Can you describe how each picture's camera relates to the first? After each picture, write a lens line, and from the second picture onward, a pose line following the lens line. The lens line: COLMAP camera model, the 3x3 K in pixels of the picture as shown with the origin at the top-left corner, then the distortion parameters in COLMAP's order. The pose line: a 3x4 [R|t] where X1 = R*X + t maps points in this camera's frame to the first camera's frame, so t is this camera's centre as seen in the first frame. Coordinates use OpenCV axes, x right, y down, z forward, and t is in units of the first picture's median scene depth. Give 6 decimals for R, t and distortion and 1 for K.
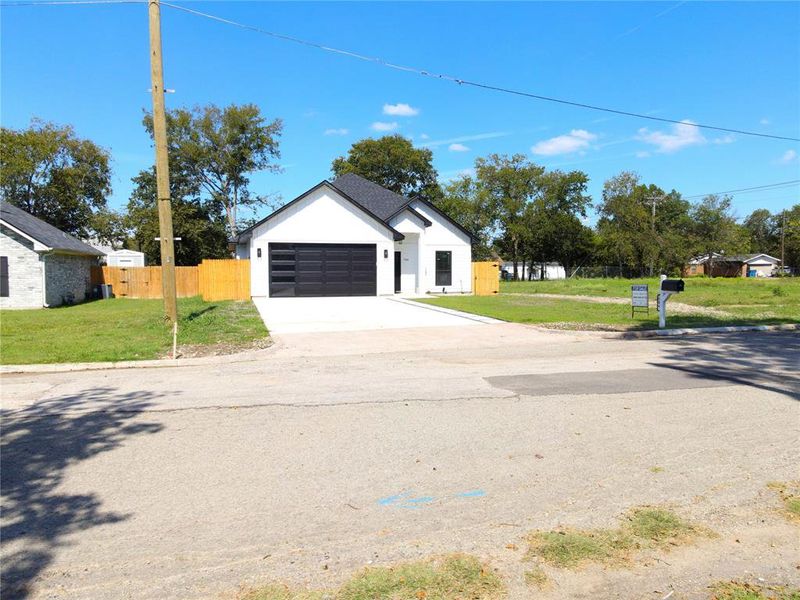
lens RADIAL K [[576.8, 0, 395.9], [0, 576.8, 304.8], [0, 0, 1]] dist [-0.000937, 0.021510]
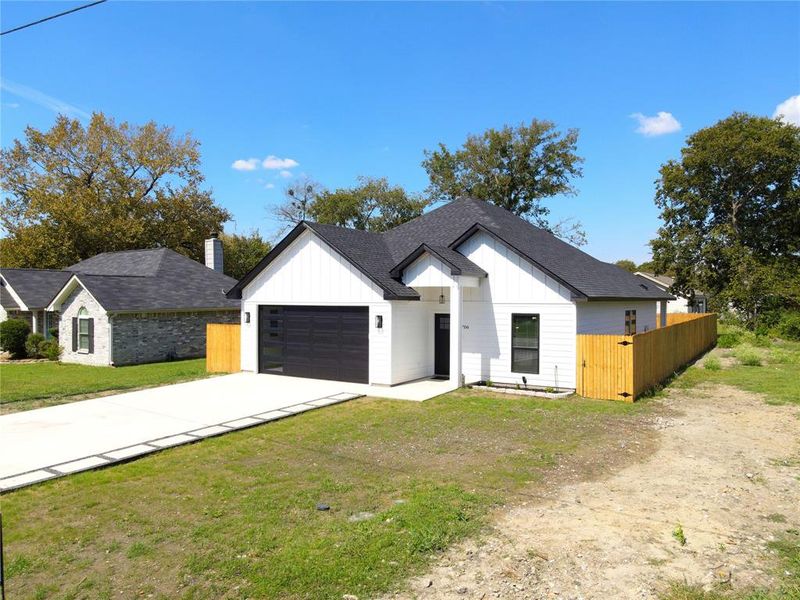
lens RADIAL K [[576.8, 0, 407.7], [0, 576.8, 300.0], [0, 0, 1]] dist [-0.000937, 0.021510]
pose [[0.664079, 0.008625, -0.747613, 0.259253], [-0.044398, 0.998624, -0.027917, -0.050726], [0.746343, 0.051732, 0.663548, 0.311190]]
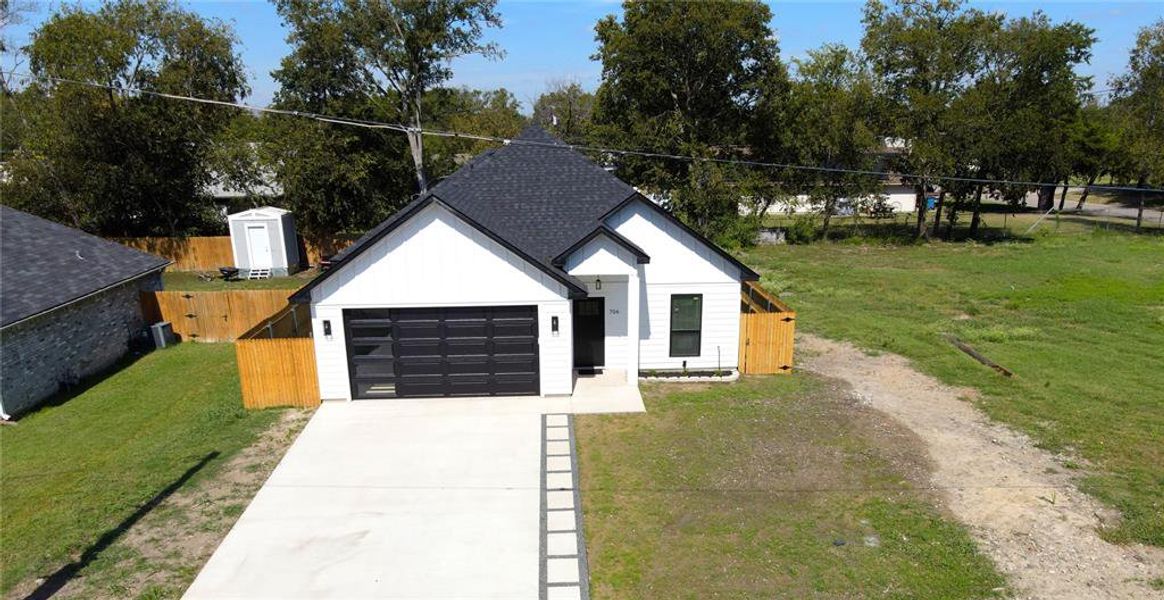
lens RADIAL K [[845.0, 0, 574.2], [0, 845.0, 428.4], [0, 0, 1]] dist [0.011102, 0.002419]
pose [[0.971000, 0.072341, -0.227871, 0.100362], [-0.005218, 0.959308, 0.282312, -0.115826], [0.239021, -0.272936, 0.931866, 0.121537]]
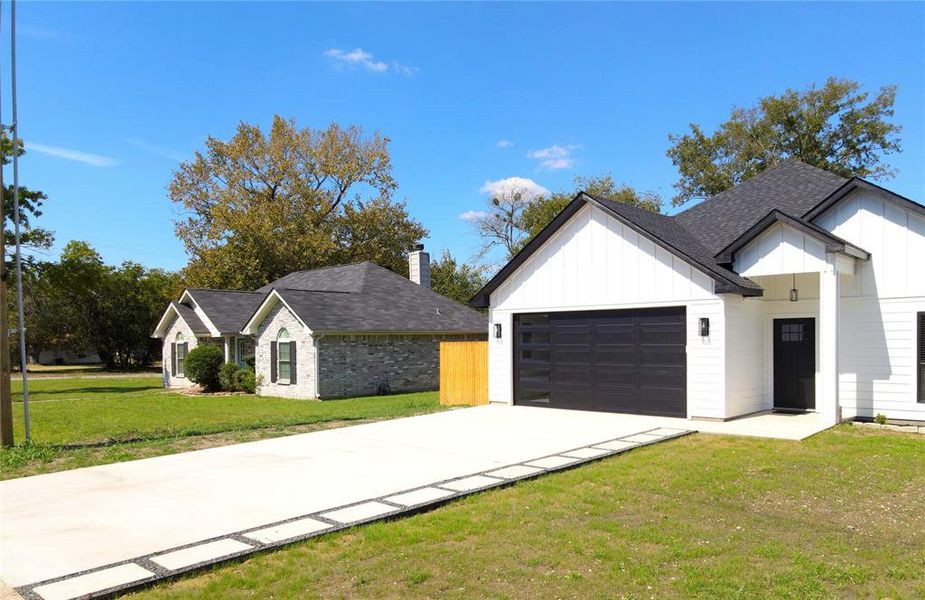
lens RADIAL K [[669.5, 0, 477.5], [0, 669.5, 347.2], [0, 0, 1]] dist [0.006838, 0.018246]
pose [[0.515849, 0.007648, -0.856646, 0.178543], [-0.039484, 0.999110, -0.014856, -0.030566], [0.855769, 0.041487, 0.515691, 0.306150]]
